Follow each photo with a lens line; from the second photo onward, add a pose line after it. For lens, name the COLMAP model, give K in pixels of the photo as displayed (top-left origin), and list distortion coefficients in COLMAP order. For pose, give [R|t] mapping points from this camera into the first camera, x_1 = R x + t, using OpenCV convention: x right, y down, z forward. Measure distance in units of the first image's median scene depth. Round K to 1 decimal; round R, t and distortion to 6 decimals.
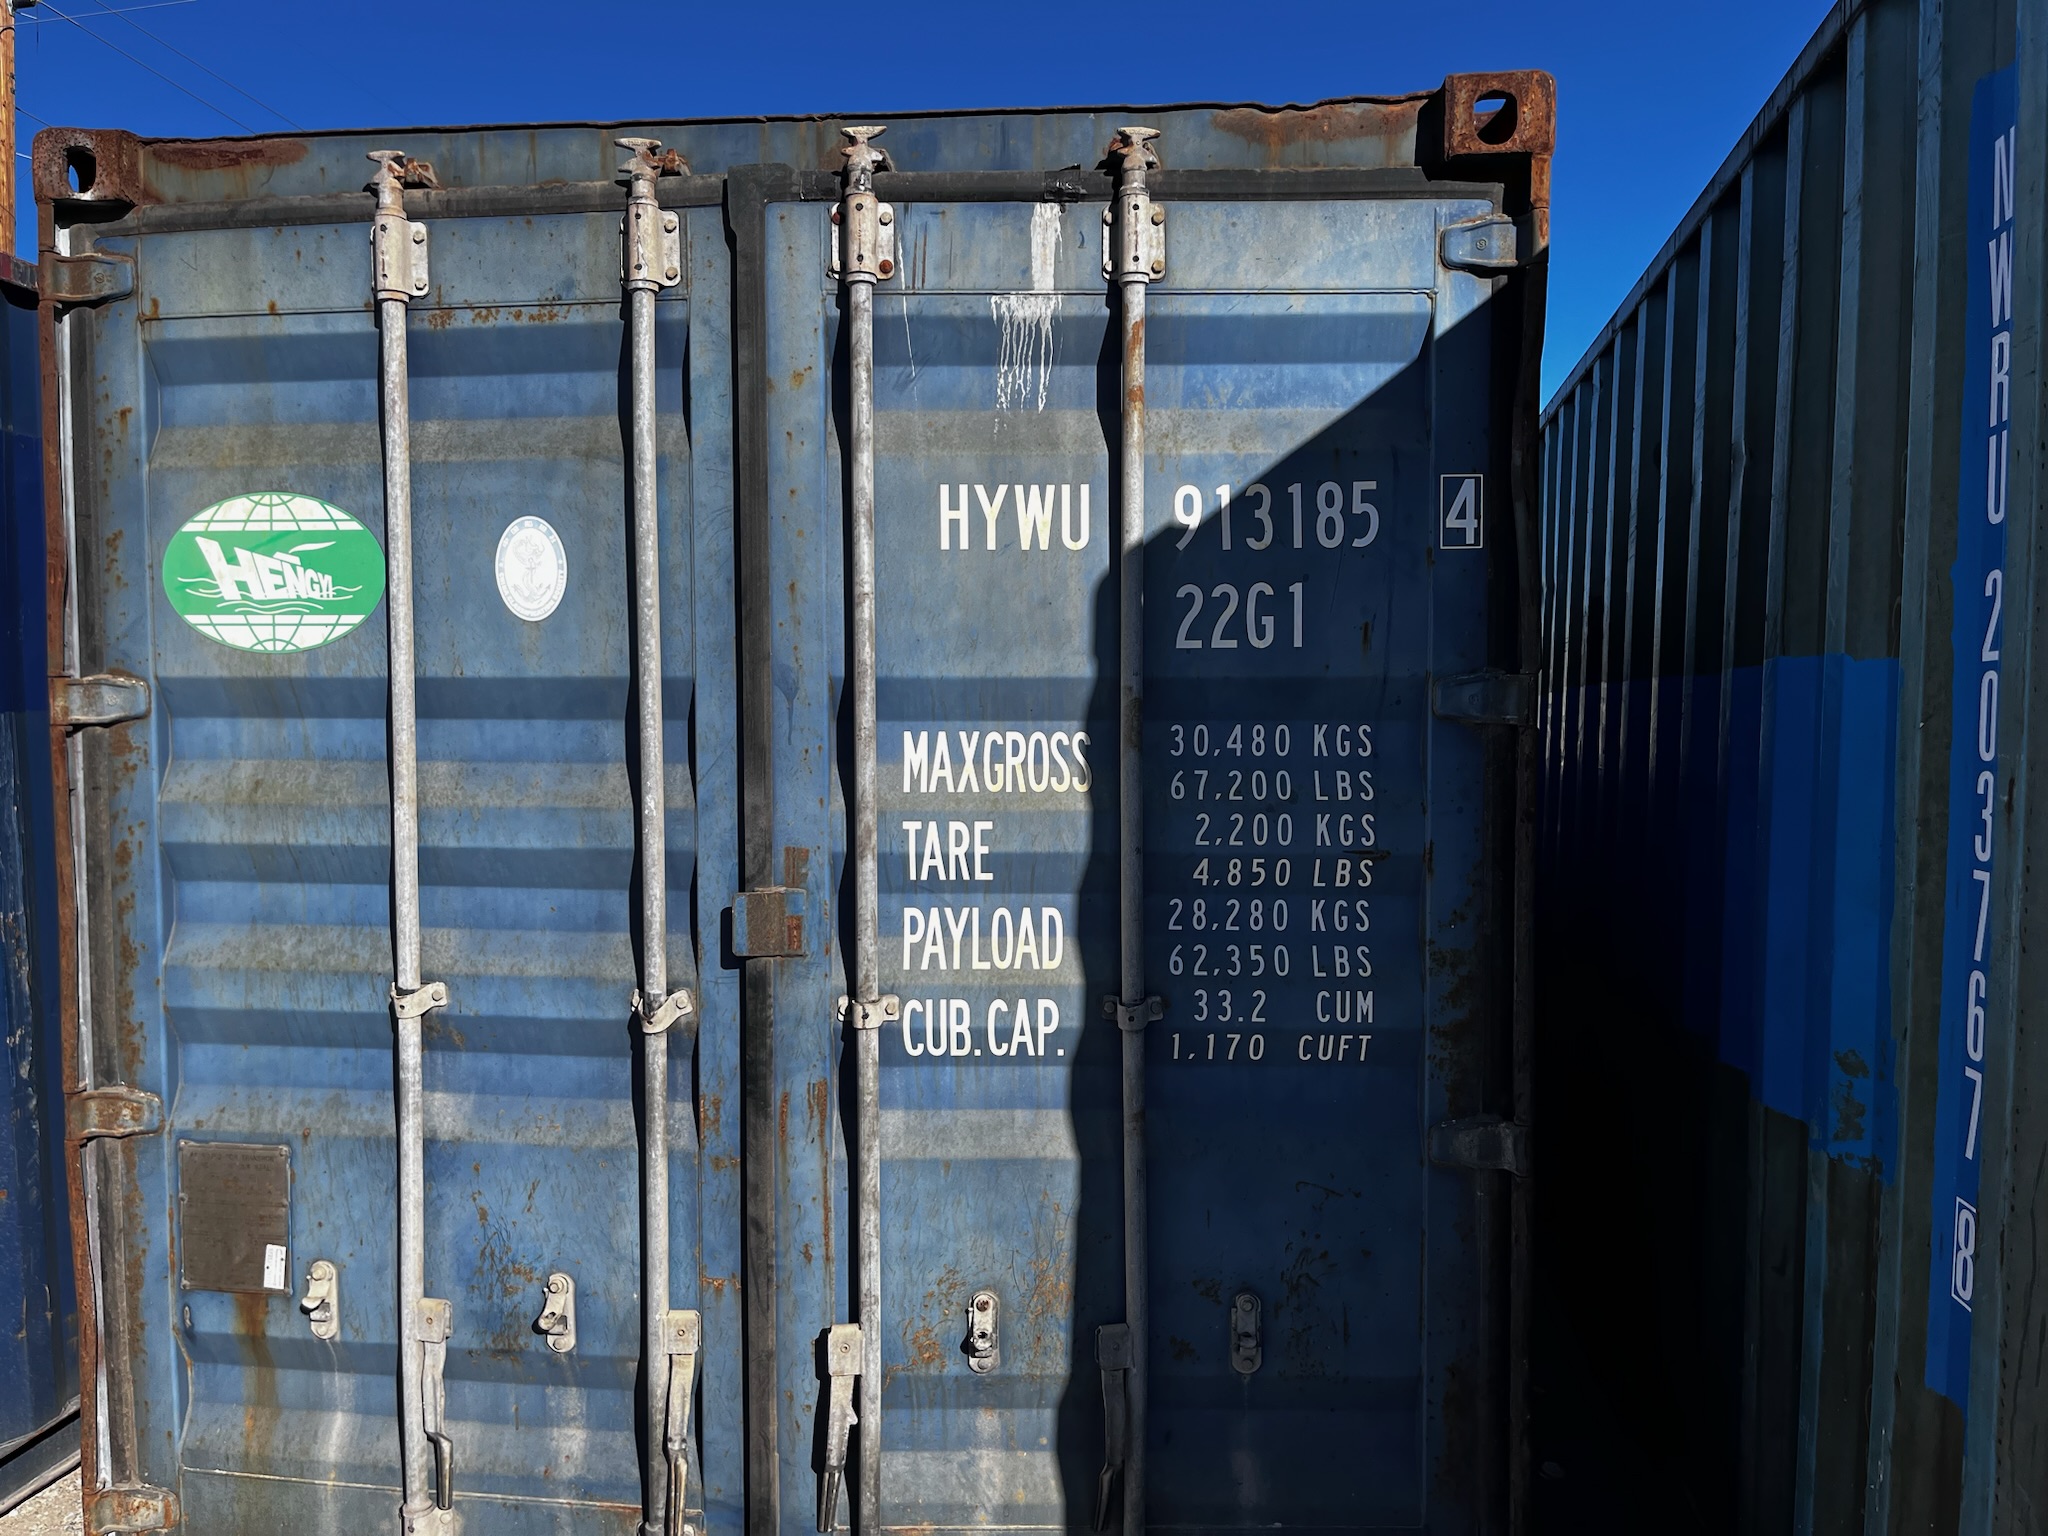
lens RADIAL K [[1516.2, 0, 990.1], [0, 1516.2, 766.8], [0, 0, 1]] dist [0.067814, -0.083655]
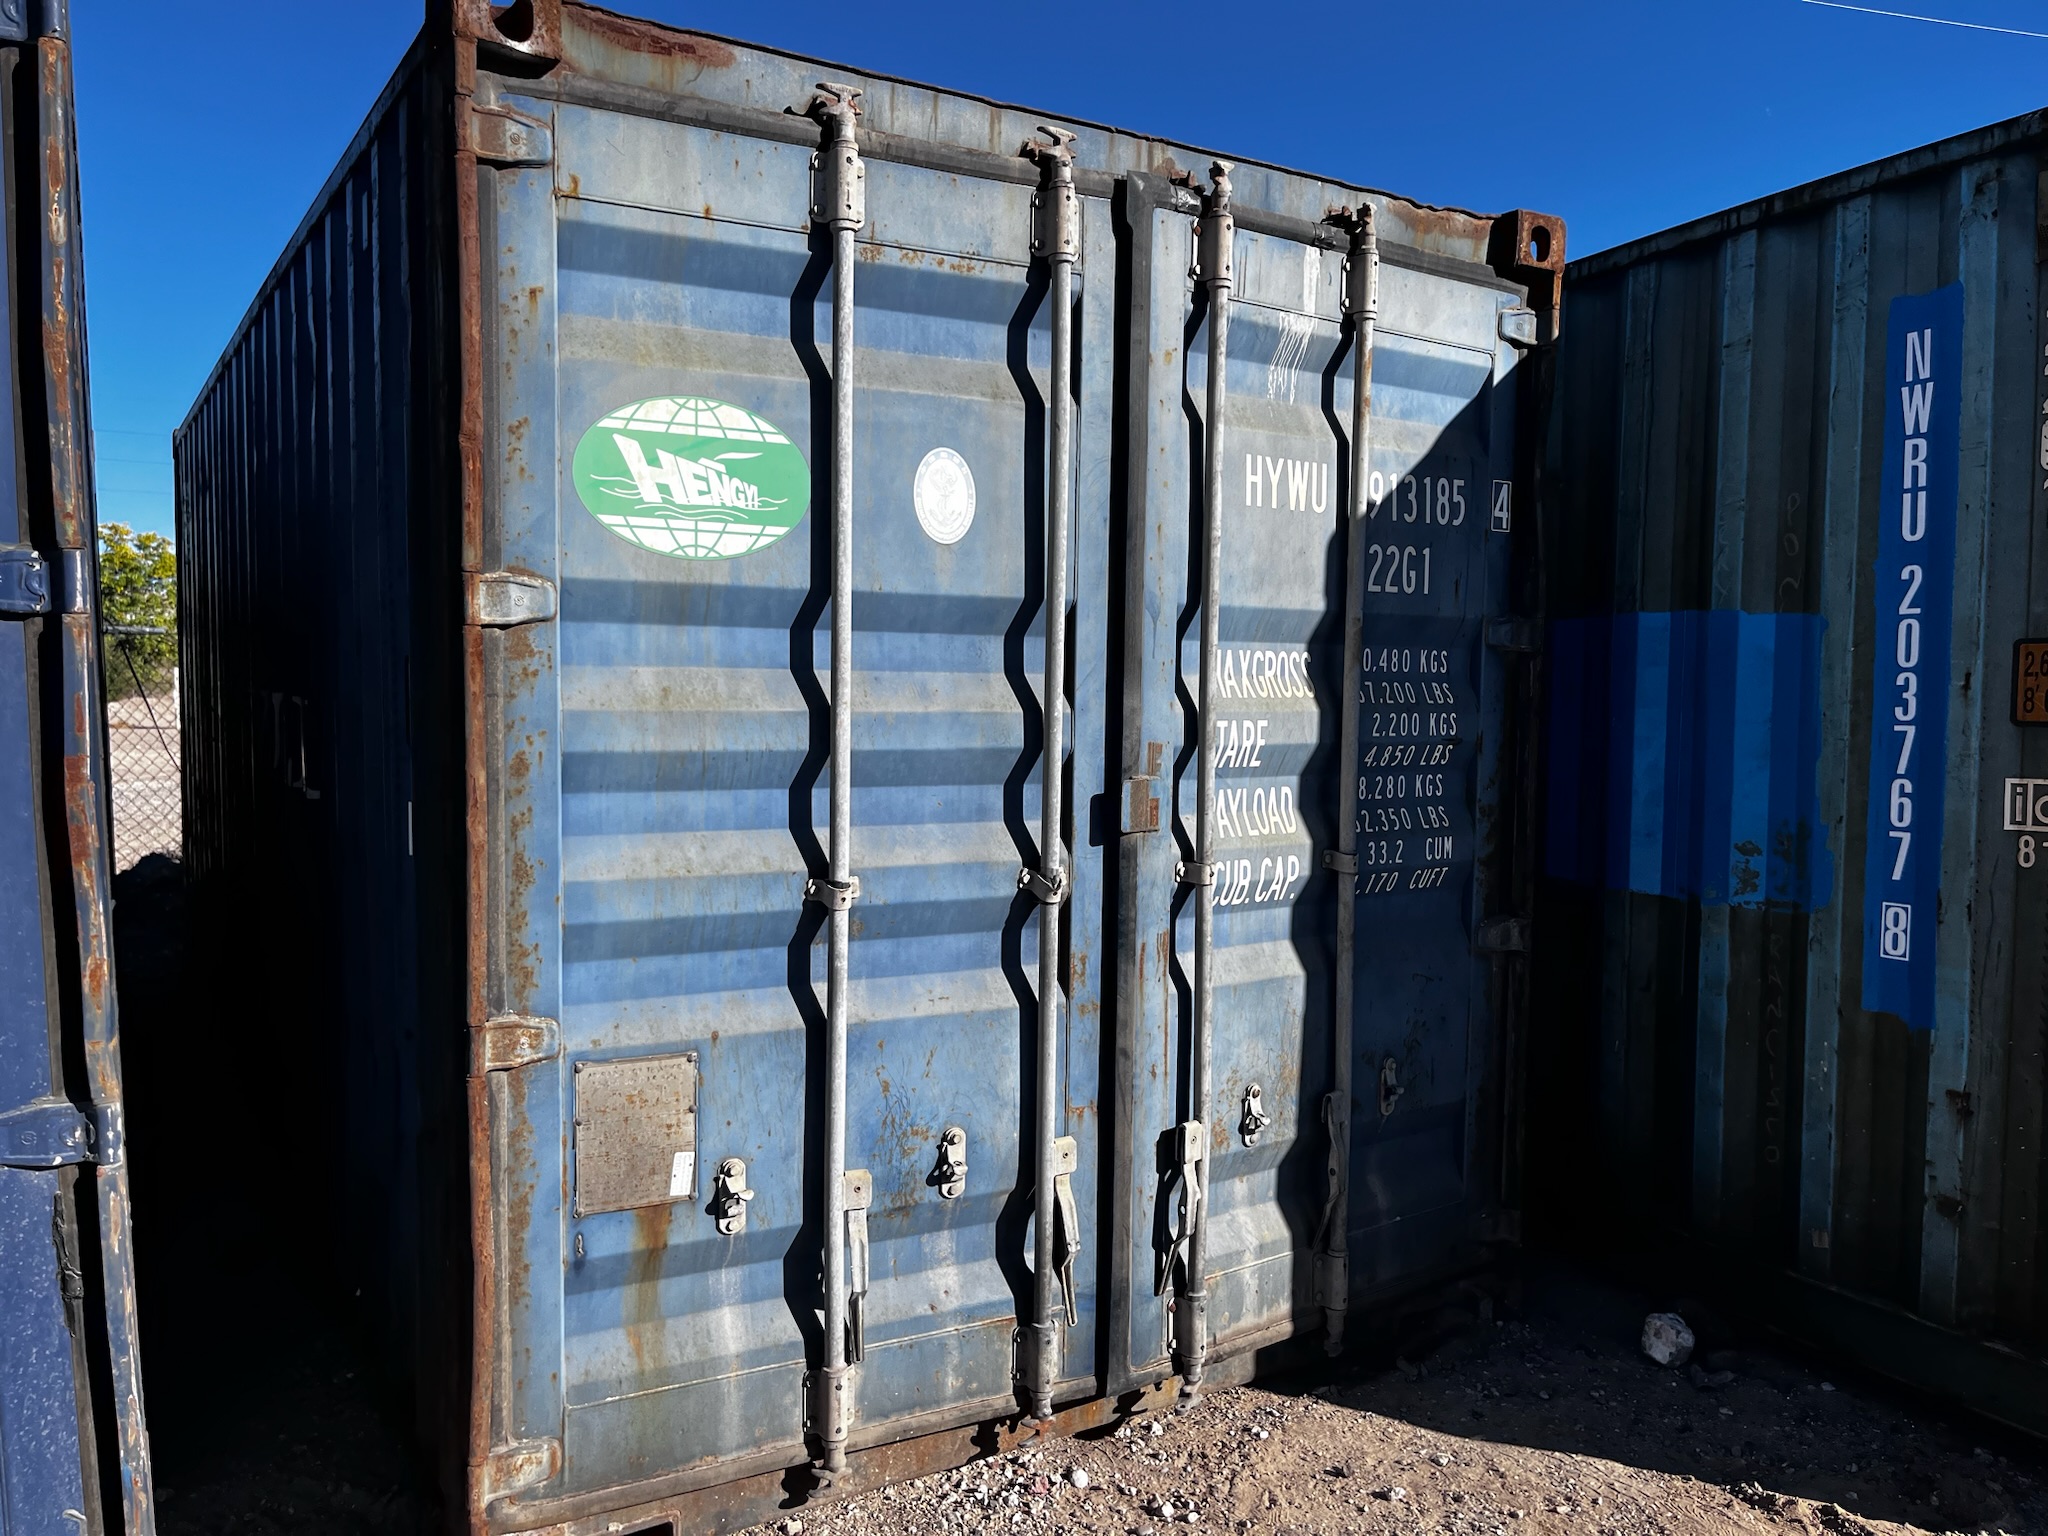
lens RADIAL K [[1516.2, 0, 990.1], [0, 1516.2, 766.8], [0, 0, 1]] dist [0.067814, -0.083655]
pose [[0.813808, -0.024291, 0.580626, -0.921370], [0.010836, 0.999587, 0.026632, 0.037976], [-0.581032, -0.015382, 0.813735, 0.082099]]
